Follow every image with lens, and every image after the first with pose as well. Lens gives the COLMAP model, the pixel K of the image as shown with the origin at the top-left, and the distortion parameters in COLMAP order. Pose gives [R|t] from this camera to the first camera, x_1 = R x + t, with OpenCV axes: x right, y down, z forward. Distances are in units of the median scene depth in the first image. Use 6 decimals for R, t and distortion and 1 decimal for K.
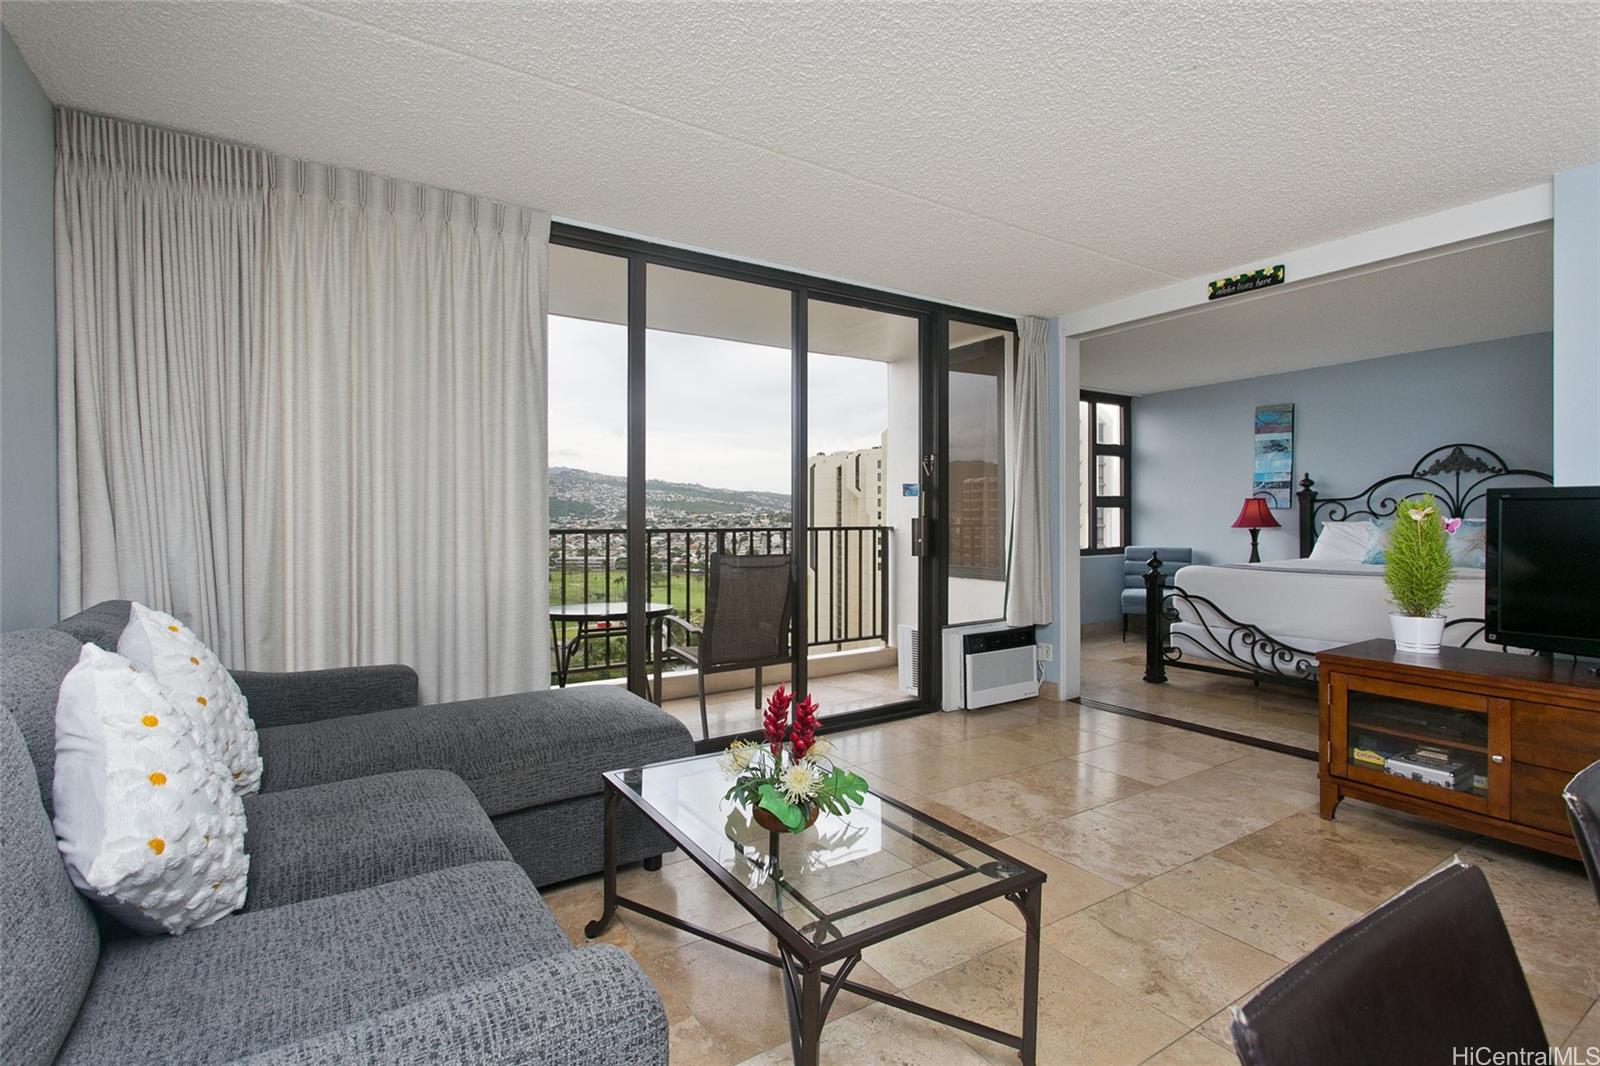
lens RADIAL K [[753.6, 0, 797.9], [0, 753.6, 533.1], [0, 0, 1]] dist [0.006061, 0.000258]
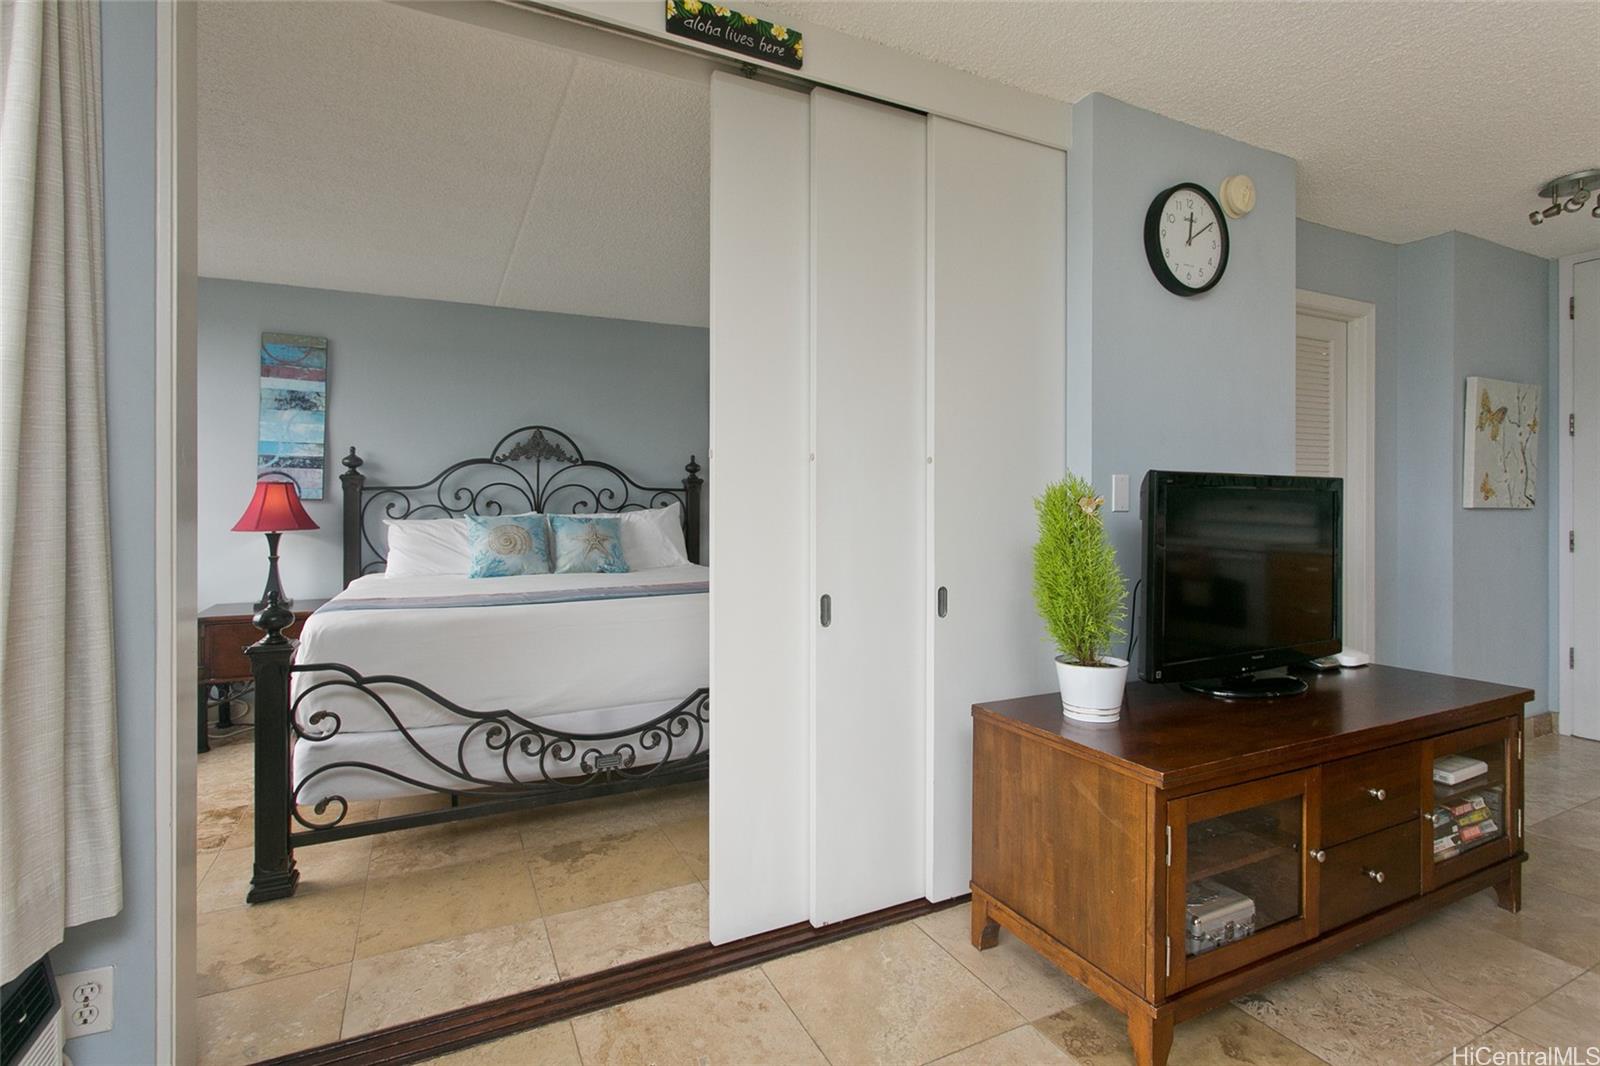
lens RADIAL K [[753.6, 0, 786.6], [0, 753.6, 512.6], [0, 0, 1]] dist [0.006061, 0.000258]
pose [[0.128196, -0.001286, 0.991748, 0.075655], [0.024867, 0.999689, -0.001919, -0.012807], [-0.991437, 0.024908, 0.128189, 0.622714]]
